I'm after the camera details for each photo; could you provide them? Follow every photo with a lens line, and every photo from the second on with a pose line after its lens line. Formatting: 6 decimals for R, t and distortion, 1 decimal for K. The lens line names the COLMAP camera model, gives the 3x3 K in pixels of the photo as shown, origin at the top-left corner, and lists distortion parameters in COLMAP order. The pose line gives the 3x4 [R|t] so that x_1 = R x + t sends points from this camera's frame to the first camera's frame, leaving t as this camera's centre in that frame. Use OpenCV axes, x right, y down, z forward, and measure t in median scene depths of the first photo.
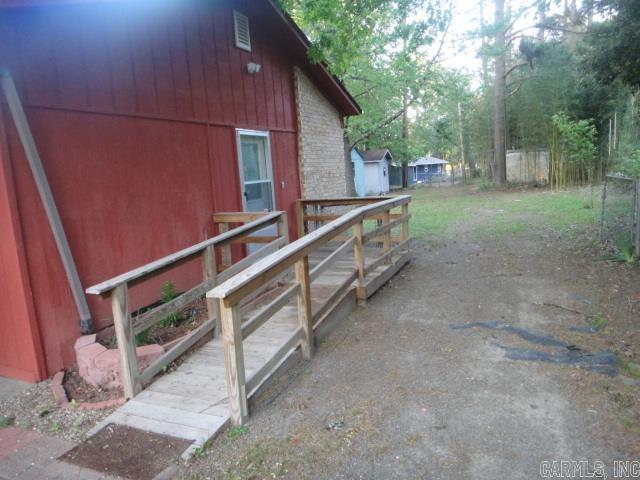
lens RADIAL K [[439.2, 0, 321.0], [0, 439.2, 238.9], [0, 0, 1]] dist [-0.004344, 0.002066]
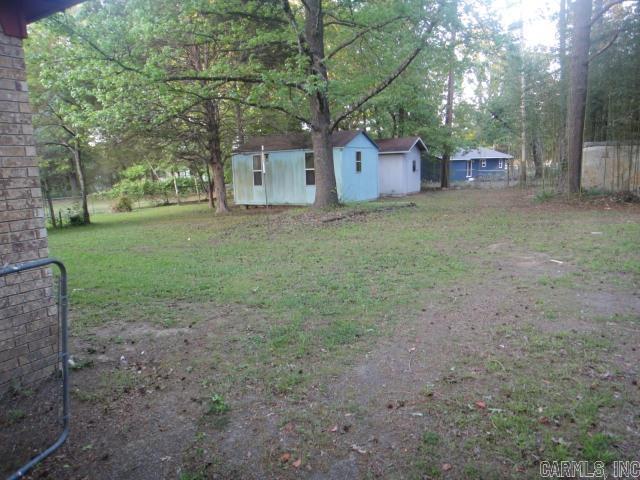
lens RADIAL K [[439.2, 0, 321.0], [0, 439.2, 238.9], [0, 0, 1]] dist [-0.004344, 0.002066]
pose [[0.989388, 0.062296, -0.131265, 0.096745], [-0.058987, 0.997839, 0.028950, -0.039714], [0.132785, -0.020900, 0.990925, 0.221201]]
